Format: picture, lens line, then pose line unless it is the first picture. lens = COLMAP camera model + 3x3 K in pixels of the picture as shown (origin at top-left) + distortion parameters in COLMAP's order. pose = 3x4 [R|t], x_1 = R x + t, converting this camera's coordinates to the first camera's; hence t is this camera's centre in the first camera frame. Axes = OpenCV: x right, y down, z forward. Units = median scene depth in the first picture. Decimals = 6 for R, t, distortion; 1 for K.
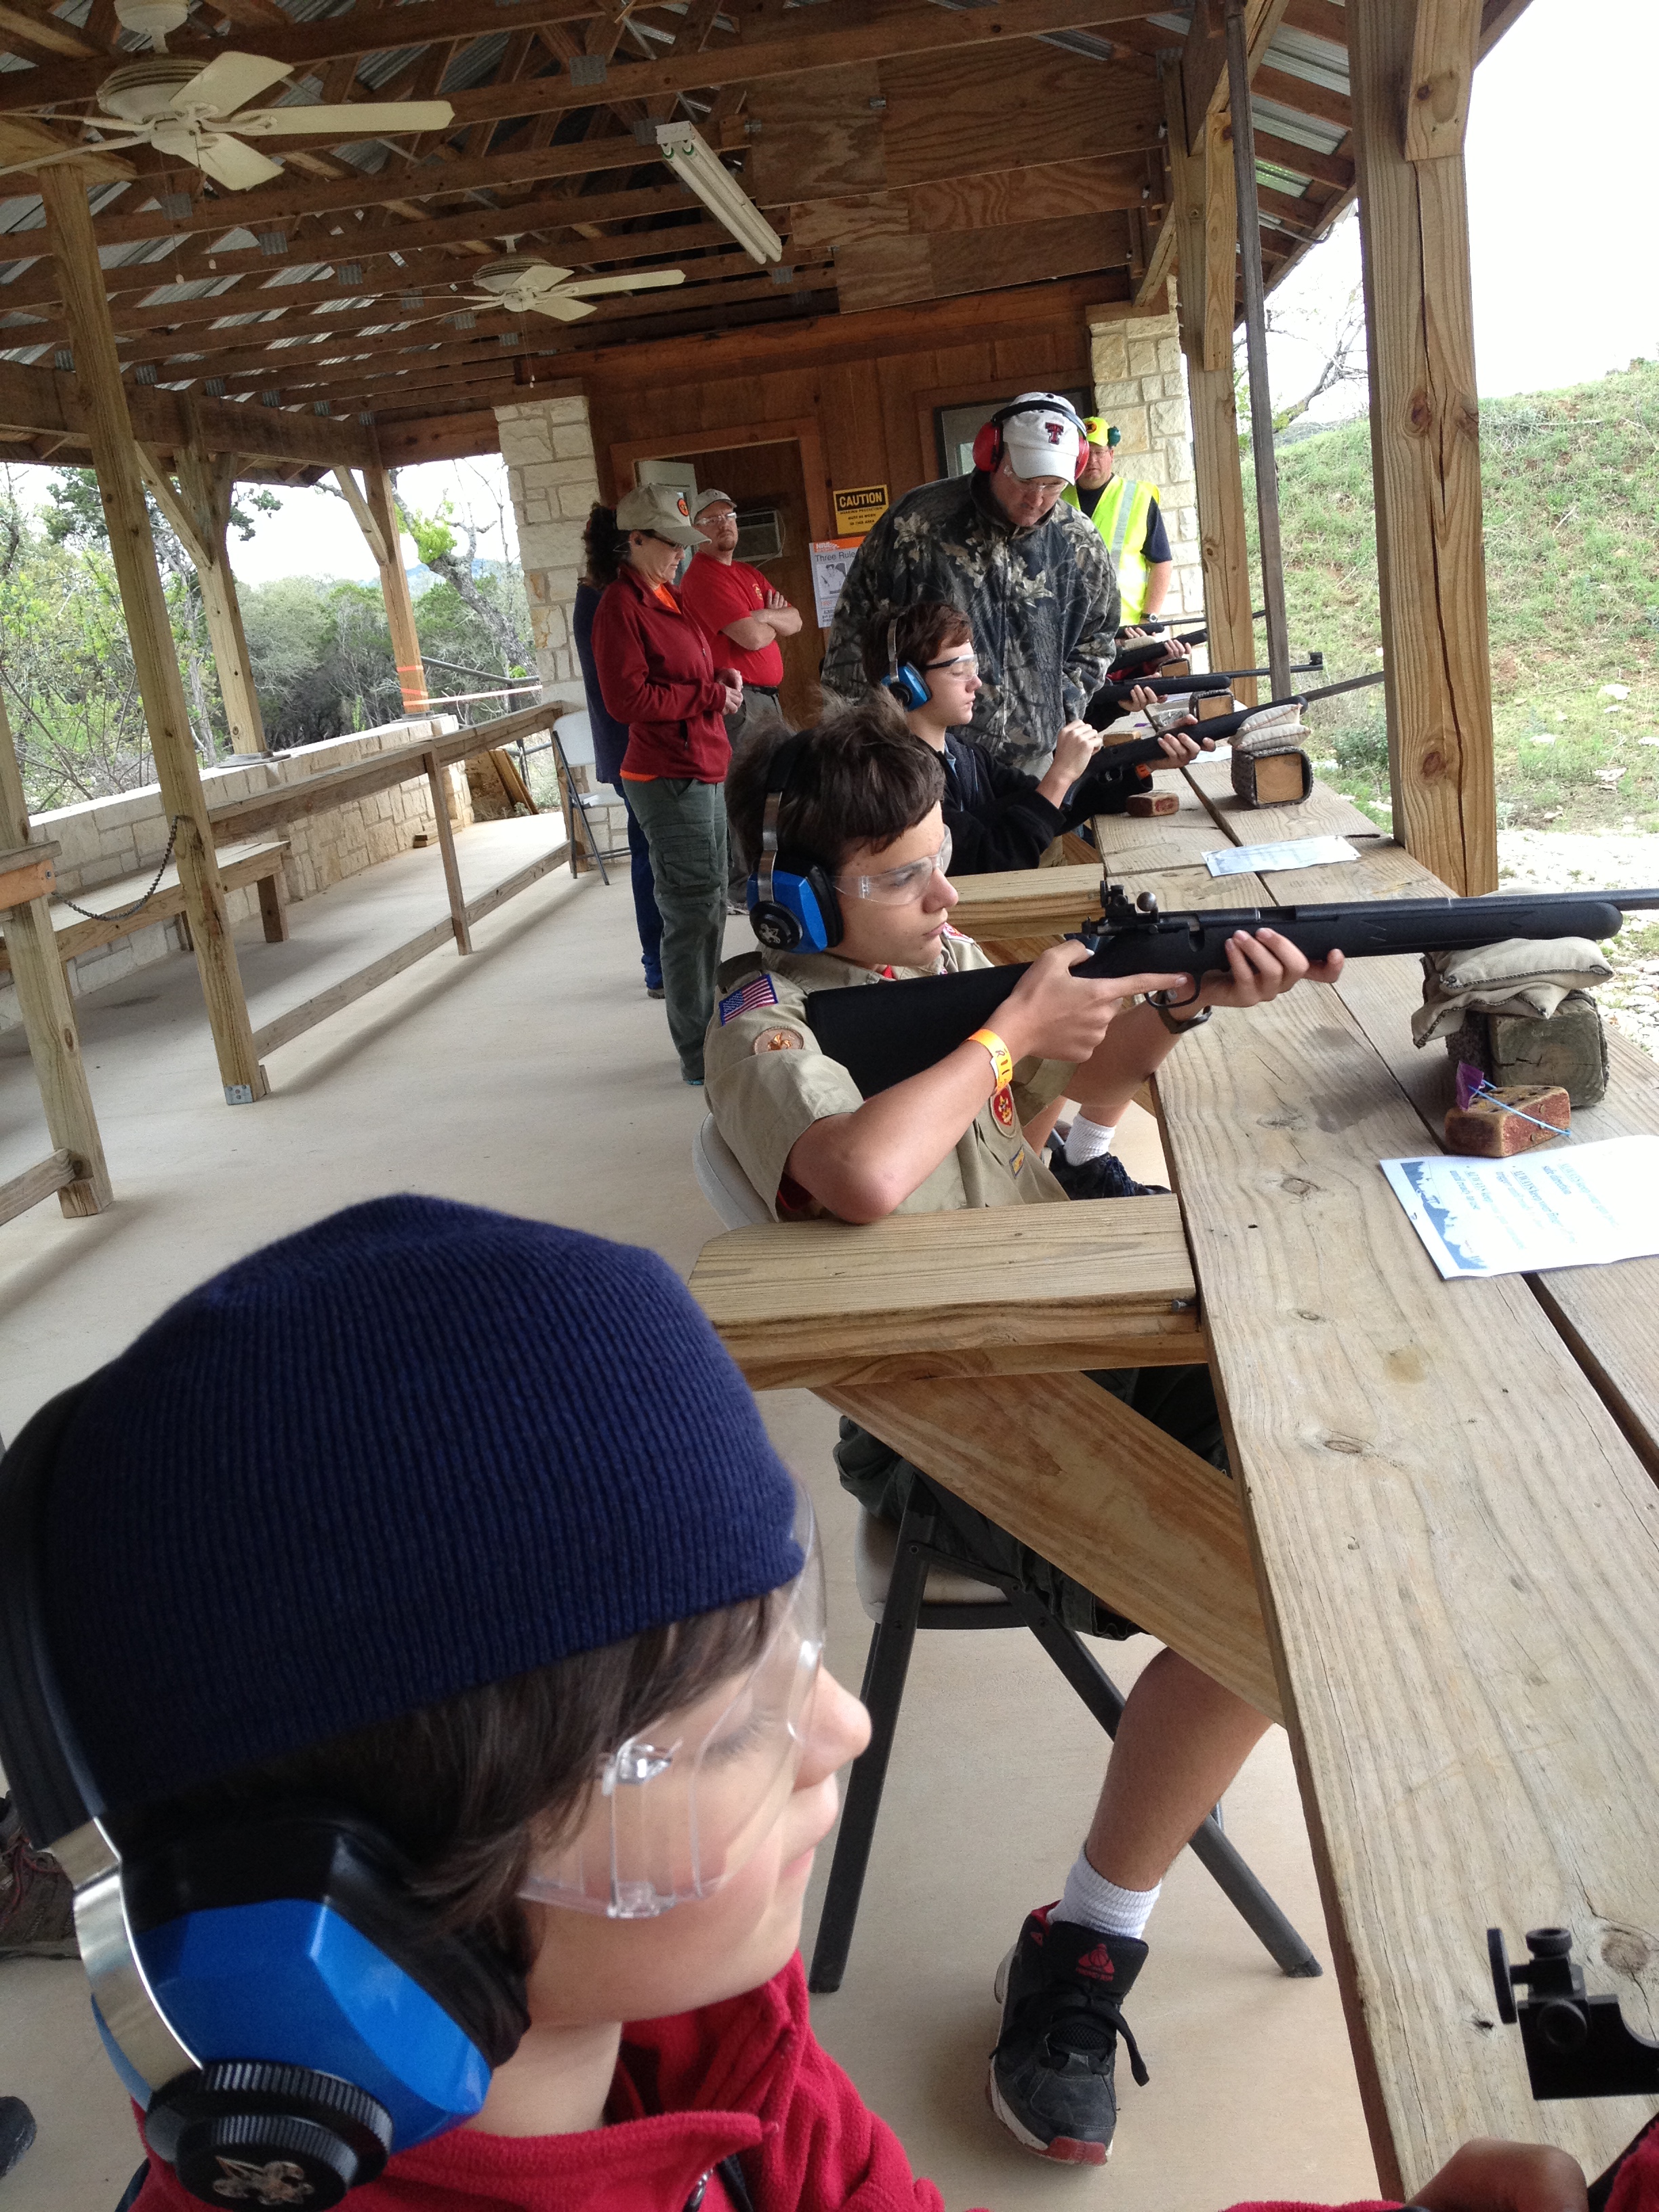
lens RADIAL K [[2051.3, 0, 849.4], [0, 2051.3, 1106.9], [0, 0, 1]] dist [0.013123, 0.000000]
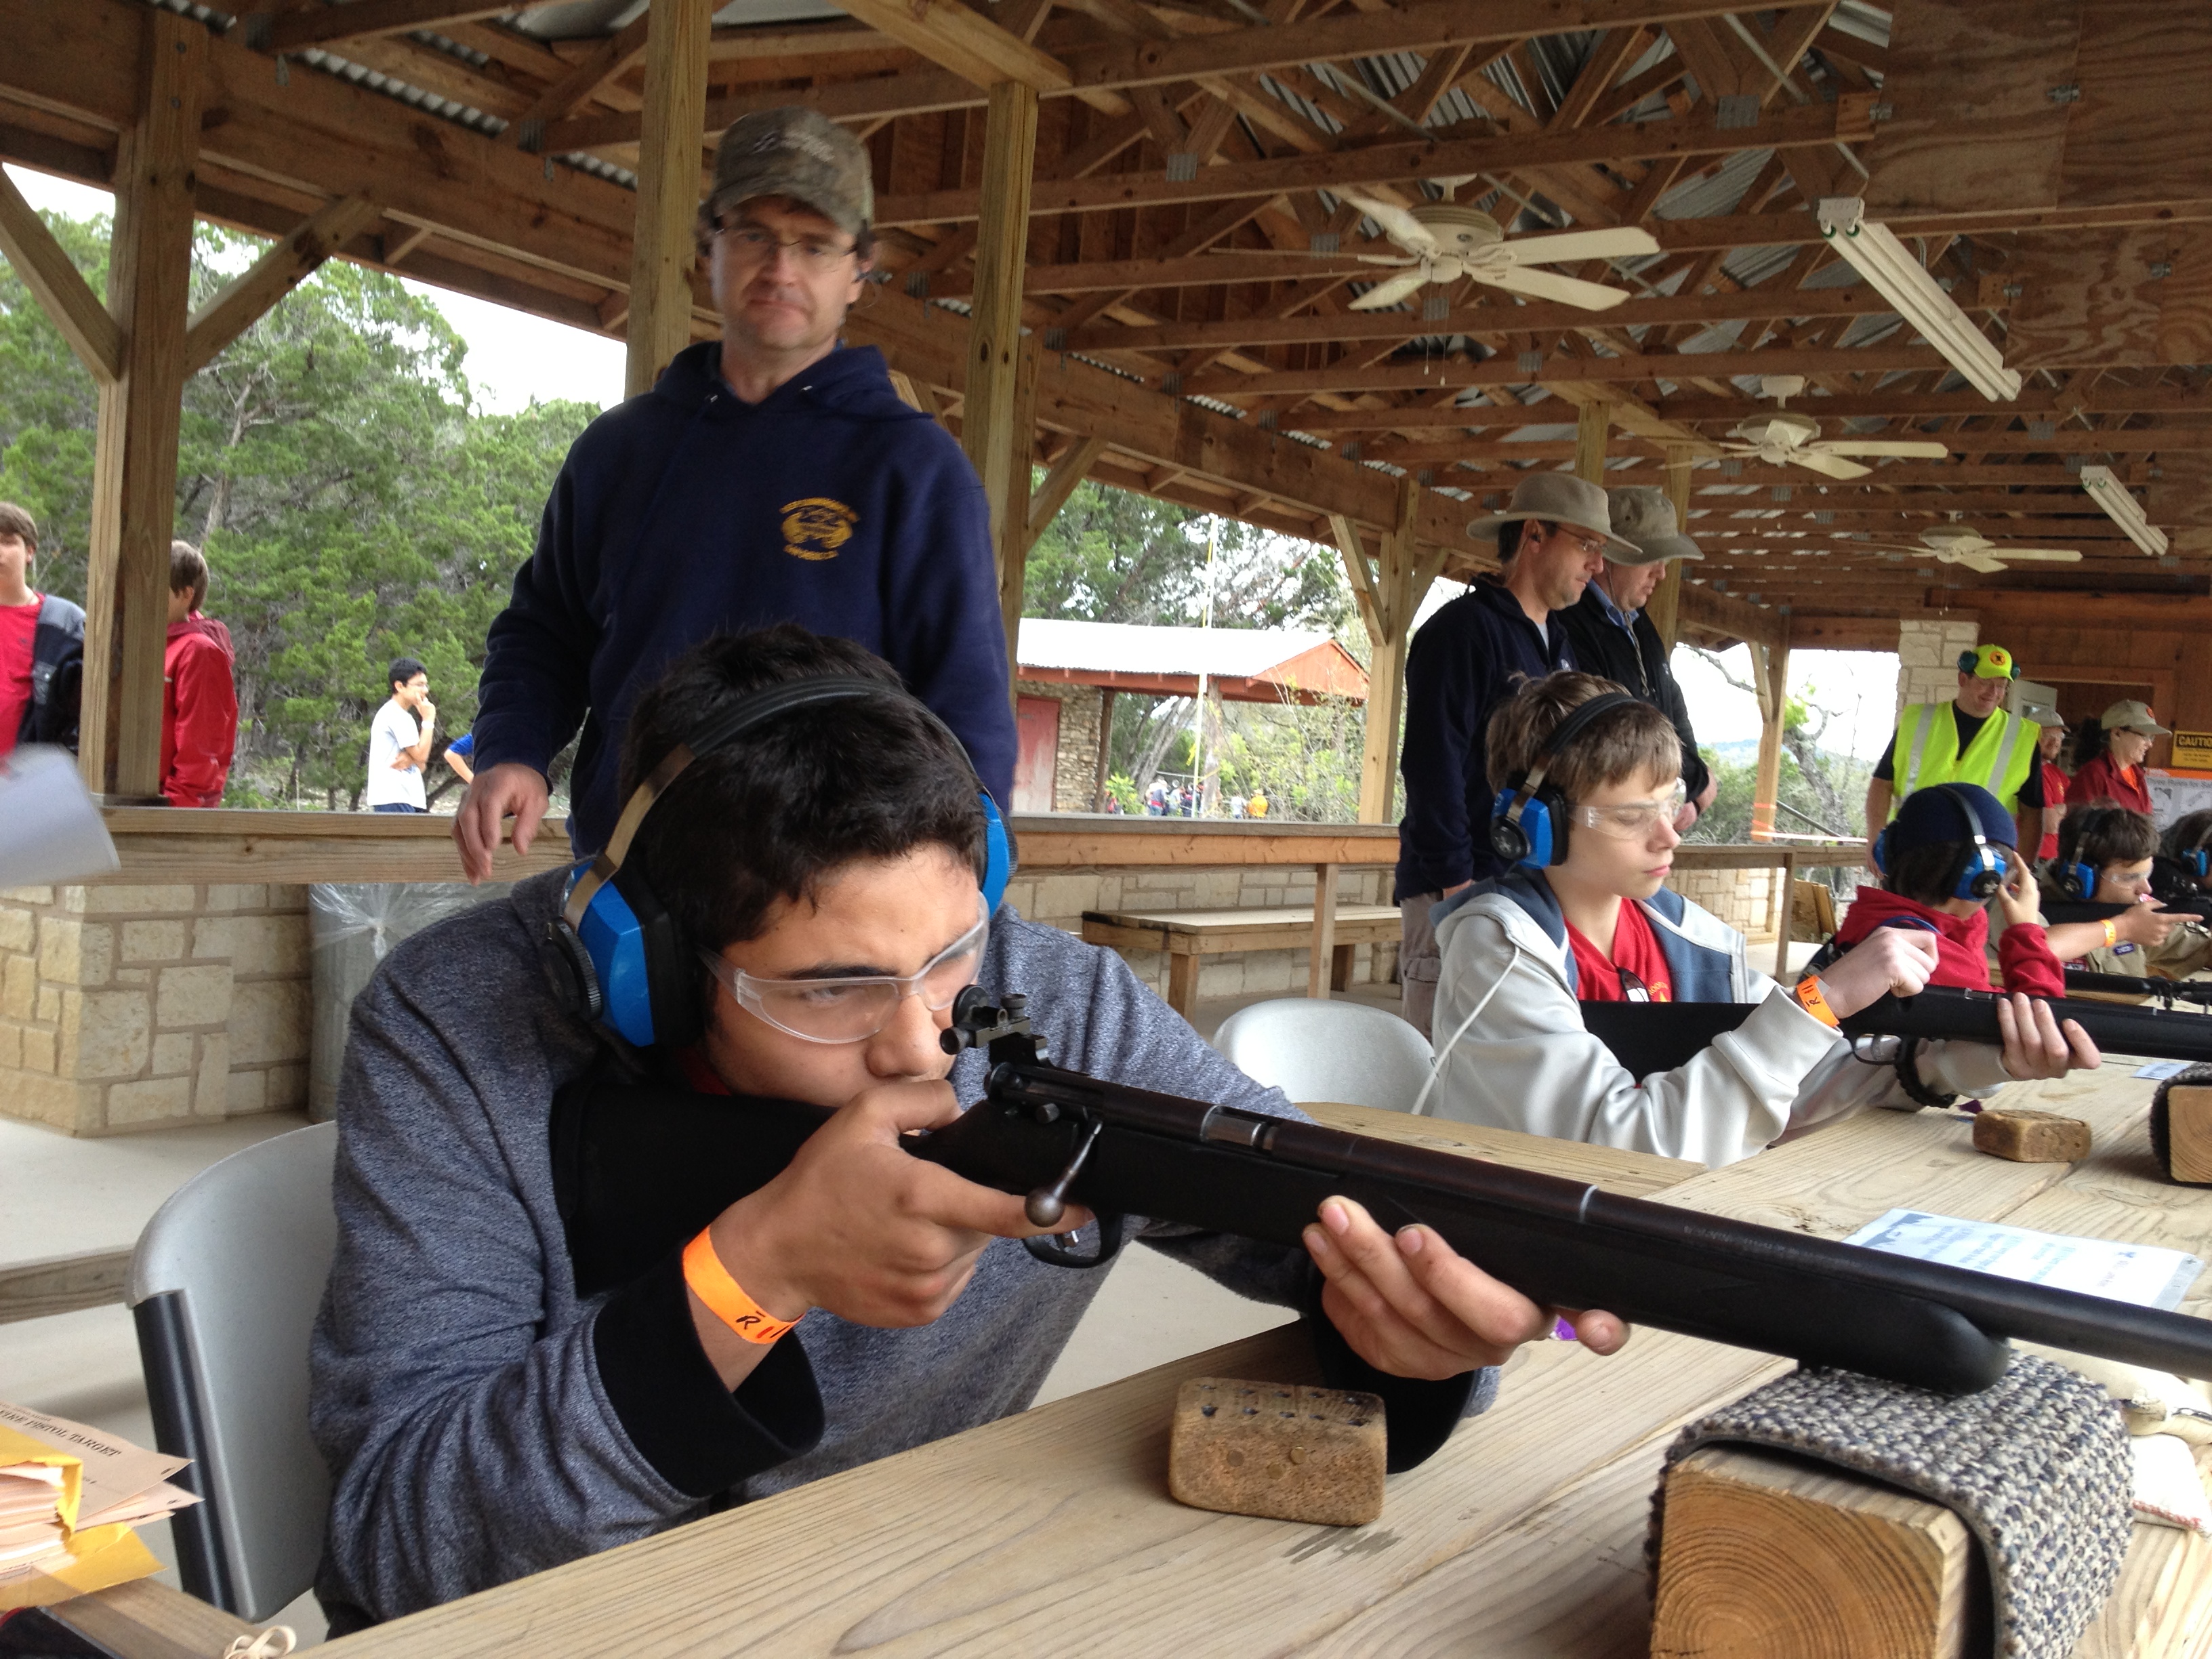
lens RADIAL K [[2051.3, 0, 1124.5], [0, 2051.3, 861.2], [0, 0, 1]] dist [0.013123, 0.000000]
pose [[0.862723, 0.218243, -0.456157, 0.028987], [-0.300076, 0.947027, -0.114433, 0.098933], [0.407019, 0.235606, 0.882511, -0.308071]]
